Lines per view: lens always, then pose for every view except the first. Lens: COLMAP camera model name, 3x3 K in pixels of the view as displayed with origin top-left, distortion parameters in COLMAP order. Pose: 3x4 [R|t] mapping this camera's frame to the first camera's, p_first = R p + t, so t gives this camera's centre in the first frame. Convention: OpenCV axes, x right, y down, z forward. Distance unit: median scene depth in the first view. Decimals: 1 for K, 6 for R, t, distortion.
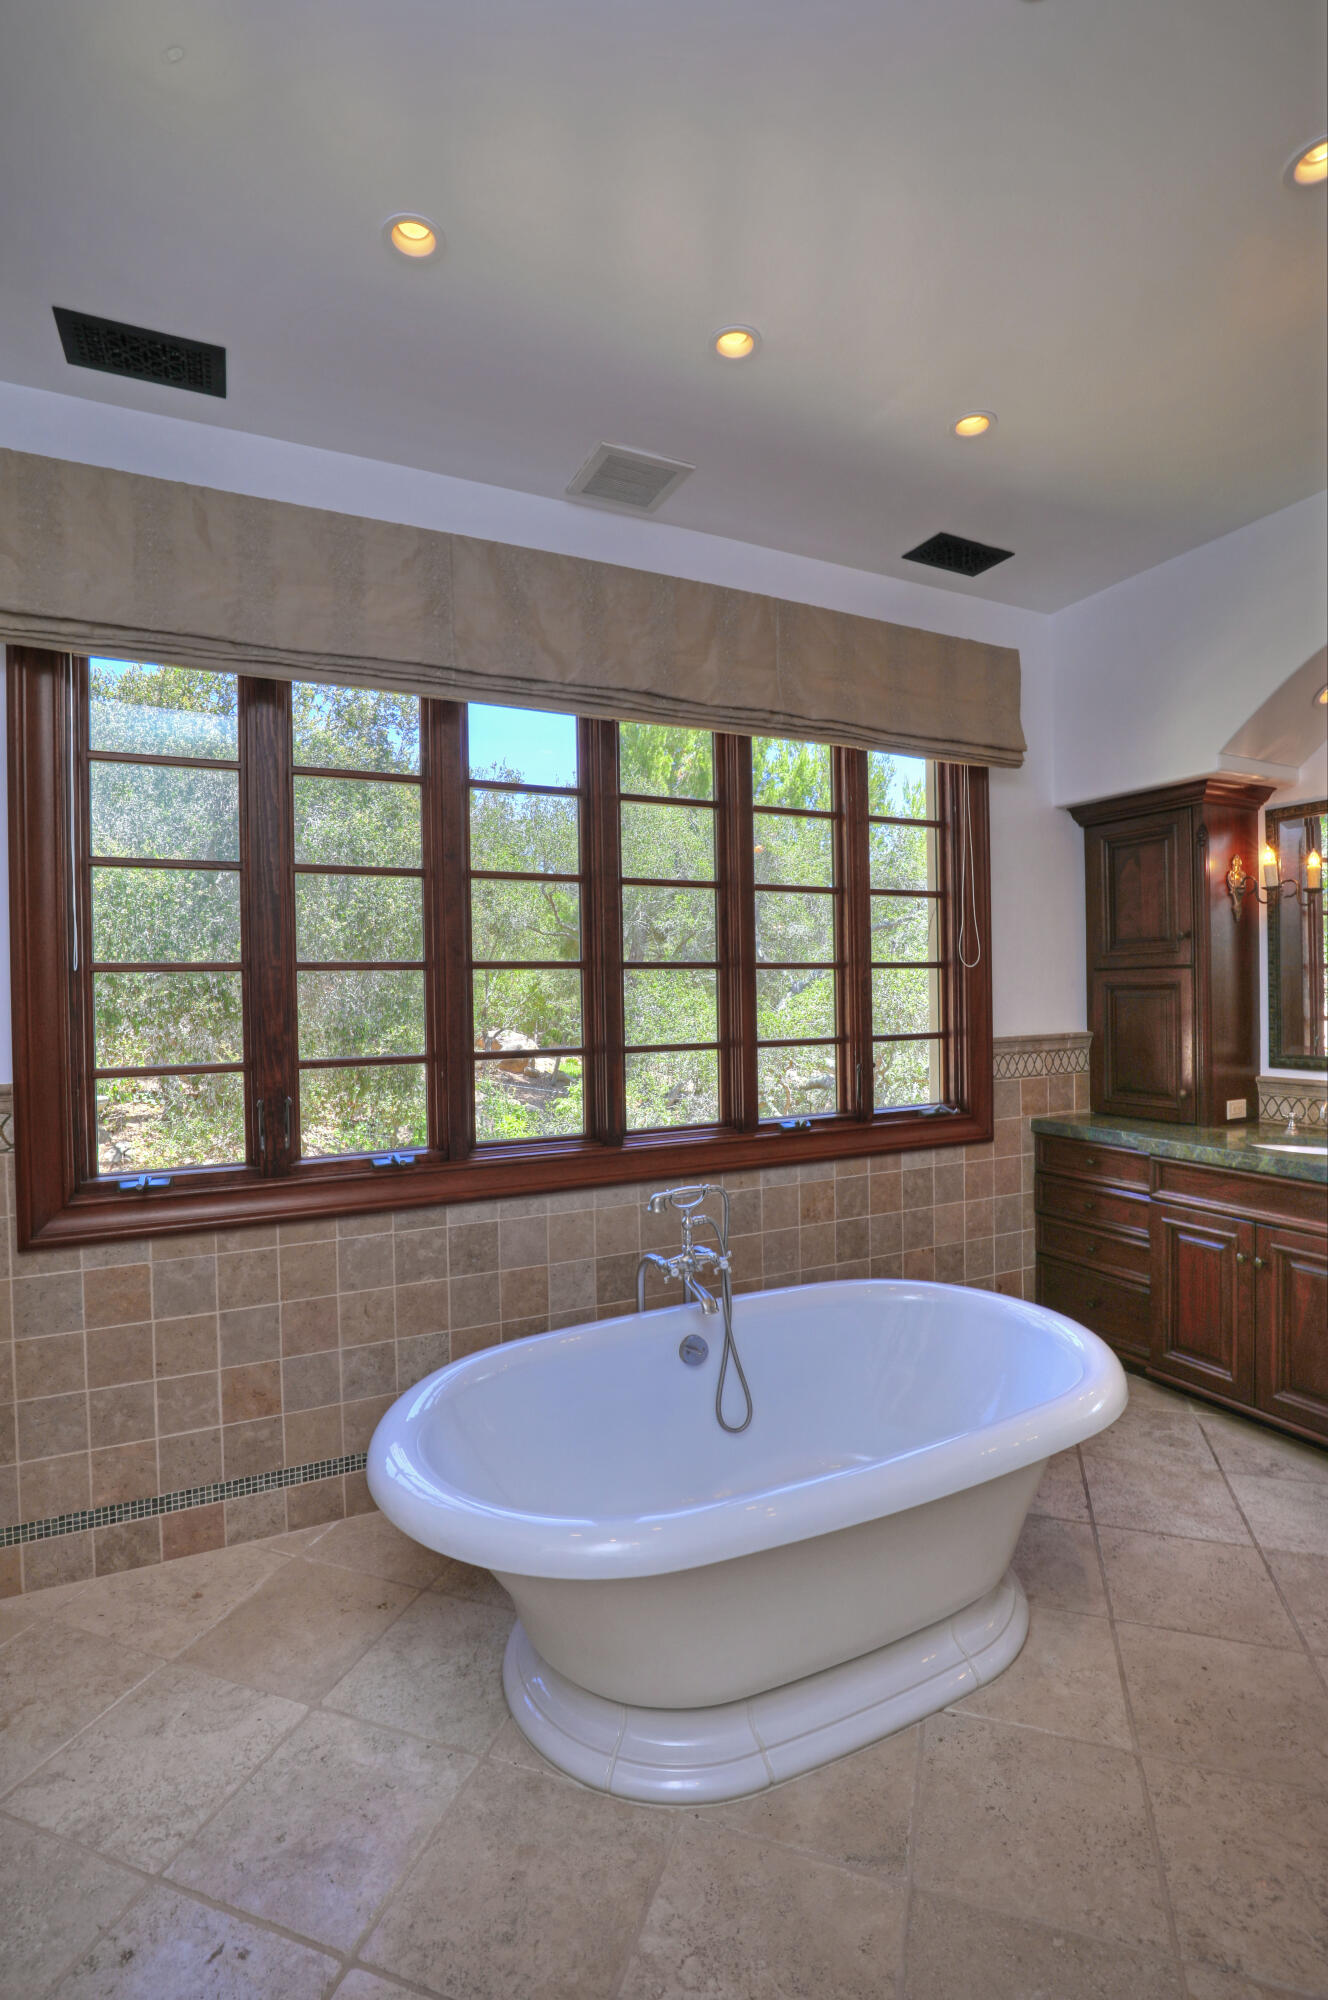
lens RADIAL K [[917.4, 0, 658.7], [0, 917.4, 996.7], [0, 0, 1]] dist [-0.036511, 0.007594]
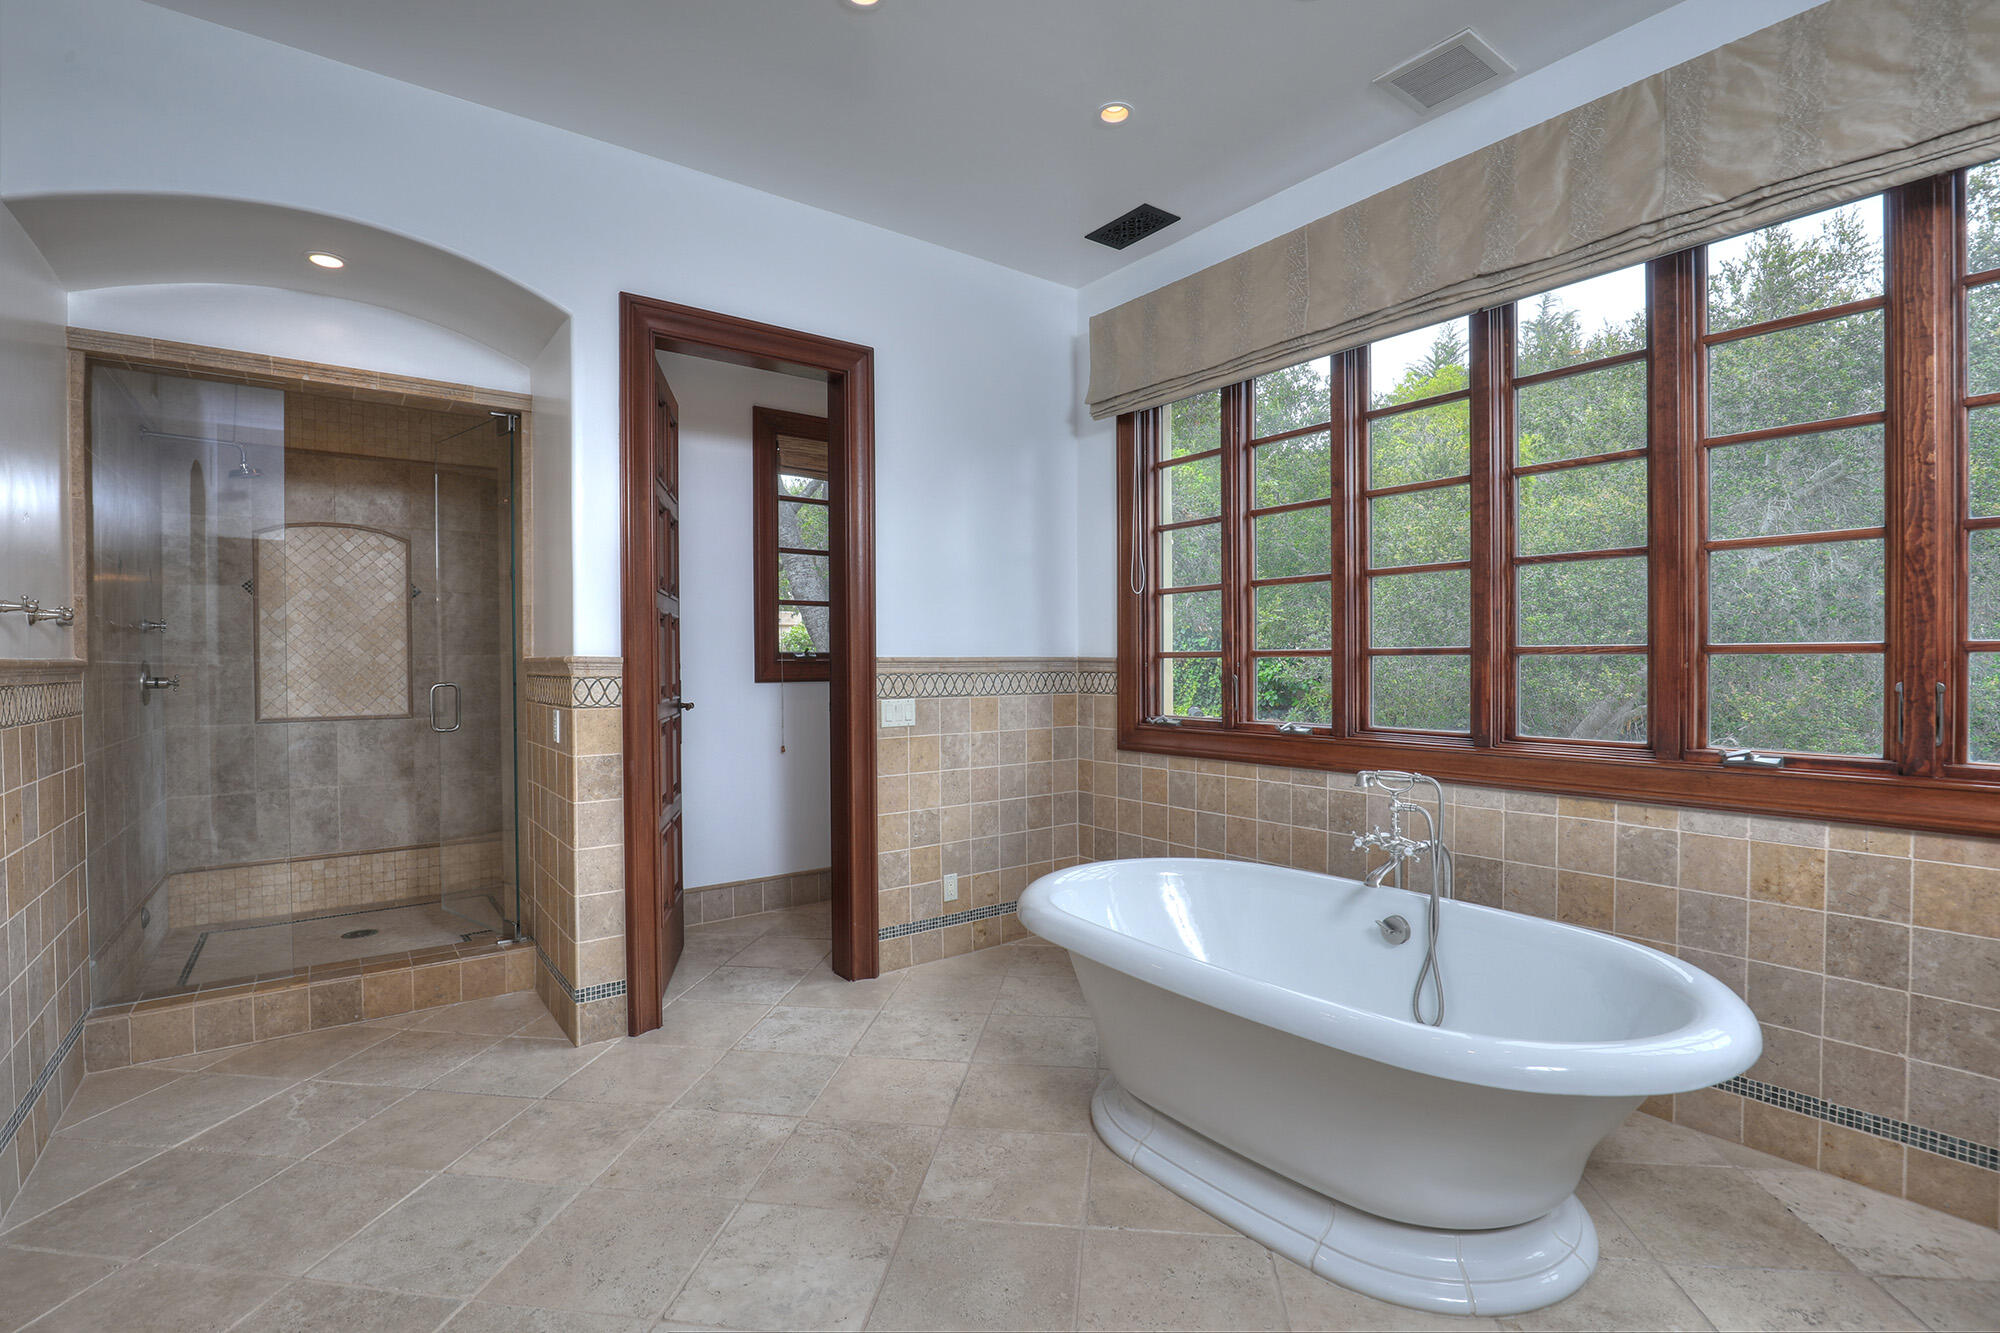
lens RADIAL K [[917.4, 0, 987.8], [0, 917.4, 662.4], [0, 0, 1]] dist [-0.036511, 0.007594]
pose [[0.189015, 0.020369, -0.981763, 0.917401], [-0.003034, 0.999792, 0.020158, 0.063071], [0.981969, -0.000831, 0.189038, 0.342123]]
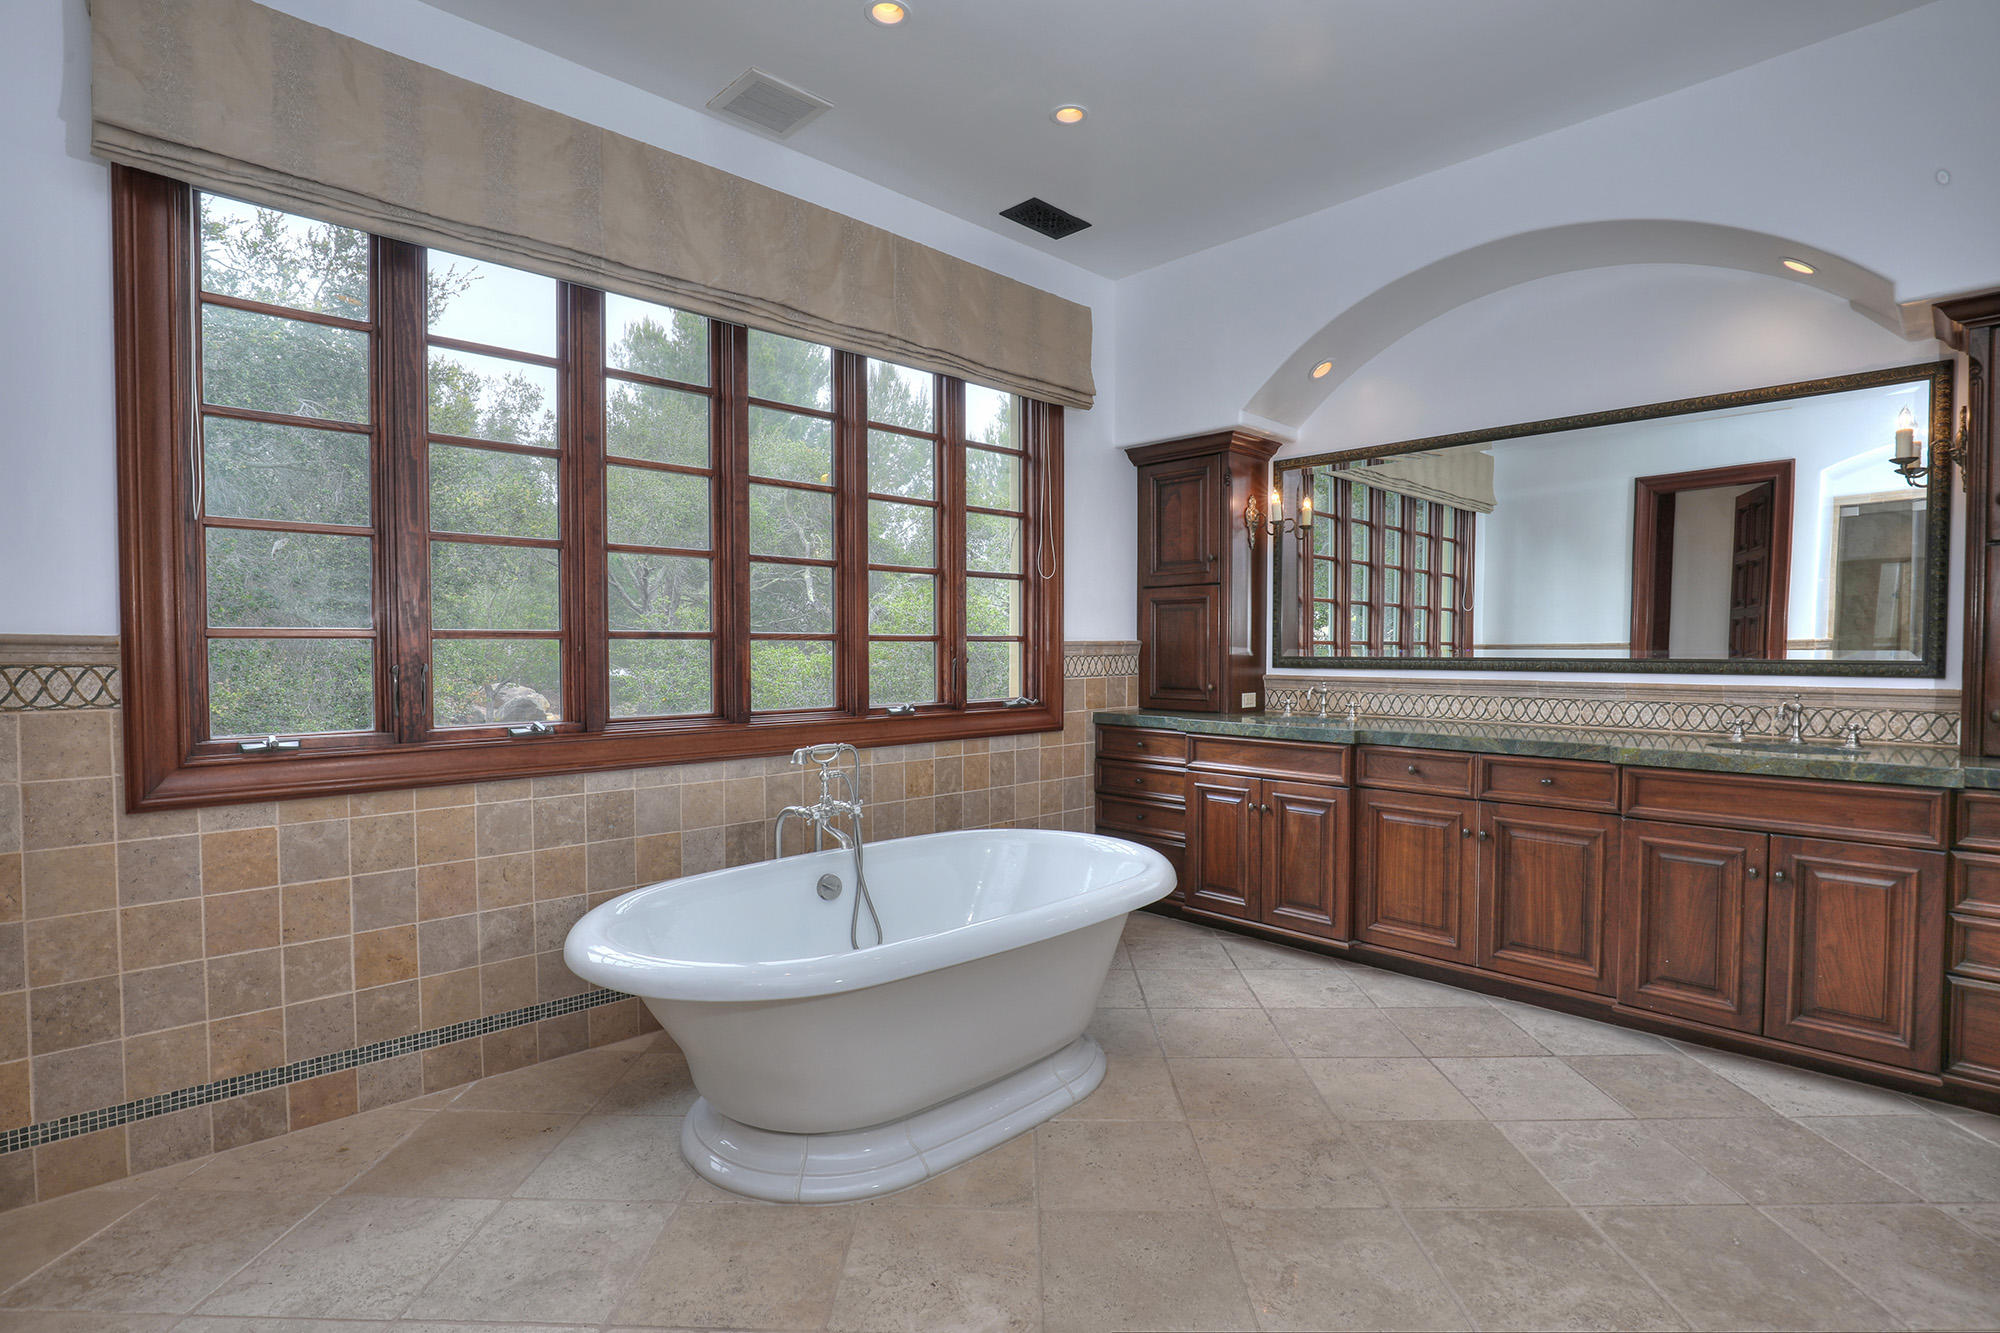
lens RADIAL K [[970.1, 0, 998.5], [0, 970.1, 672.3], [0, 0, 1]] dist [-0.026421, 0.002937]
pose [[0.949589, 0.008484, 0.313381, -0.136871], [-0.013098, 0.999835, 0.012621, 0.097254], [-0.313222, -0.016090, 0.949544, -0.201422]]
